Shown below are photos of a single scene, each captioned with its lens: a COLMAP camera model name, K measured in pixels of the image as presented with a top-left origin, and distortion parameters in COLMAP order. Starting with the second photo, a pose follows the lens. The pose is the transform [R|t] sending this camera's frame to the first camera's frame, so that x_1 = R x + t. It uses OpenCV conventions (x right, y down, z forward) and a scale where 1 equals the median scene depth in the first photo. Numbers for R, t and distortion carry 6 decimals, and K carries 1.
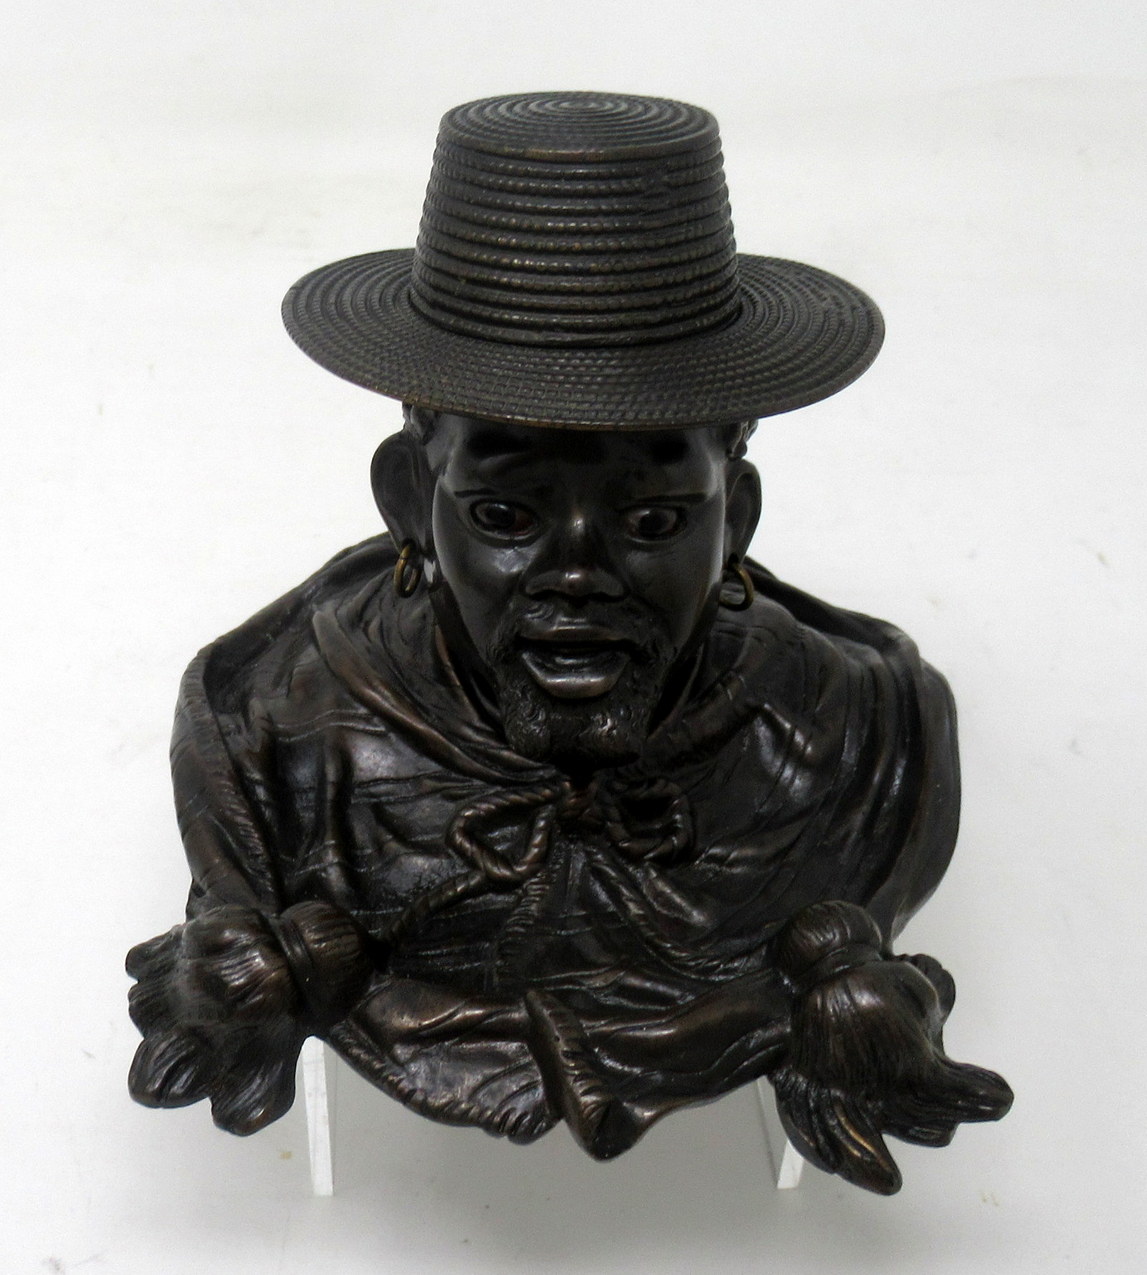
lens RADIAL K [[2178.6, 0, 452.8], [0, 2178.6, 589.2], [0, 0, 1]] dist [0.012994, 0.062329]
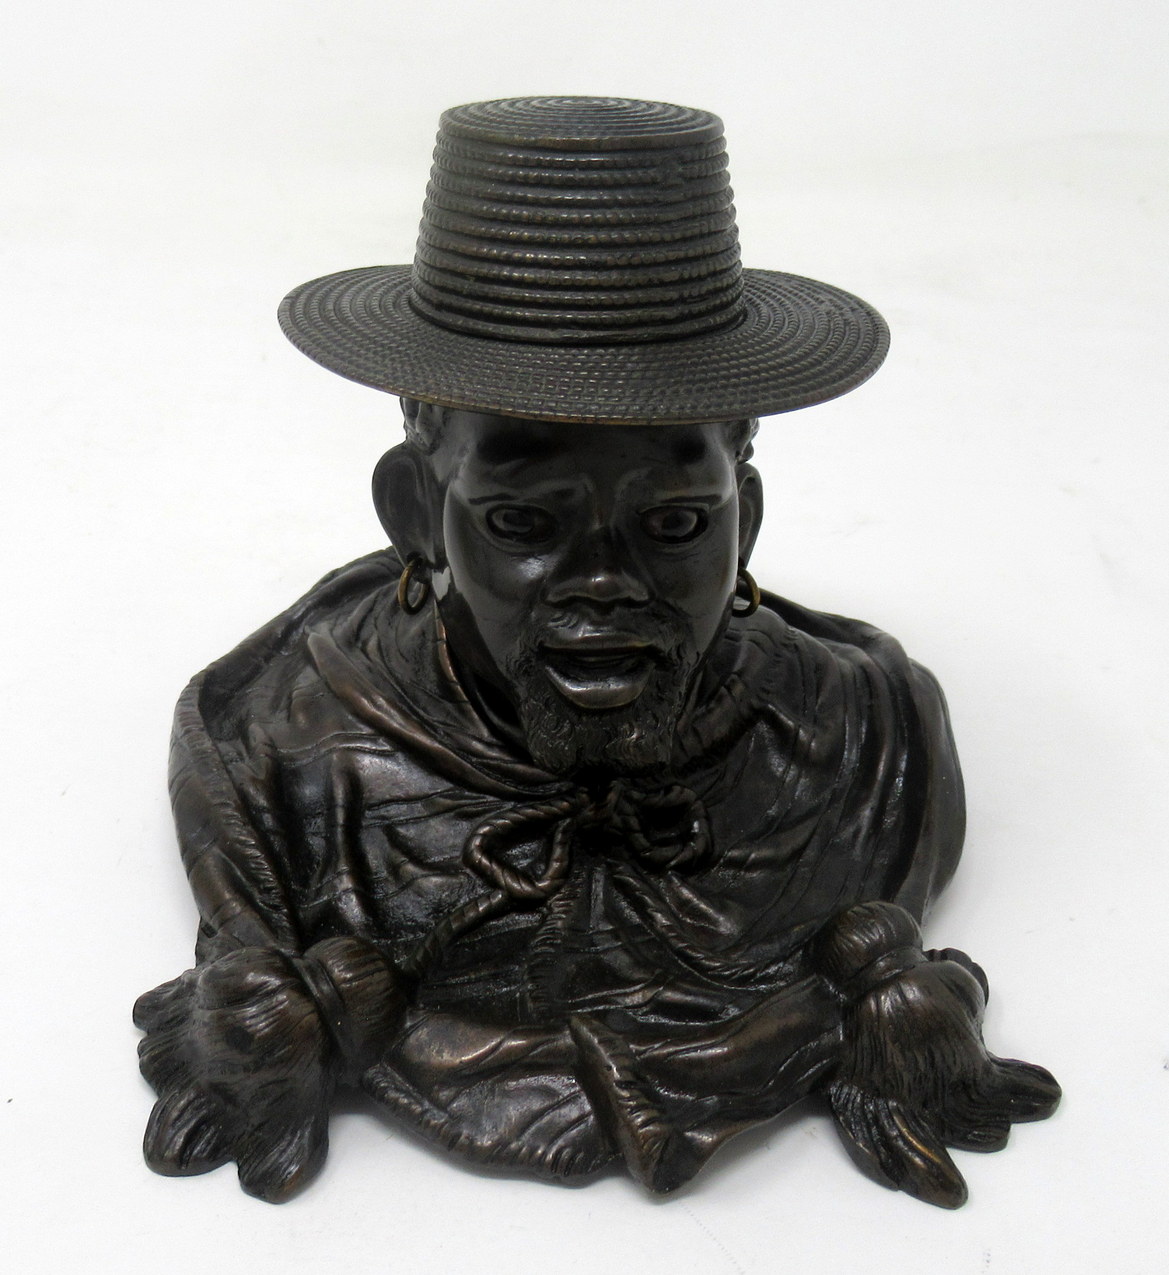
lens RADIAL K [[1709.7, 0, 585.2], [0, 1709.7, 582.5], [0, 0, 1]] dist [0.011557, 0.000391]
pose [[0.989007, -0.035477, 0.143547, -0.057327], [0.038955, 0.999010, -0.021490, 0.010118], [-0.142642, 0.026846, 0.989410, 0.241856]]
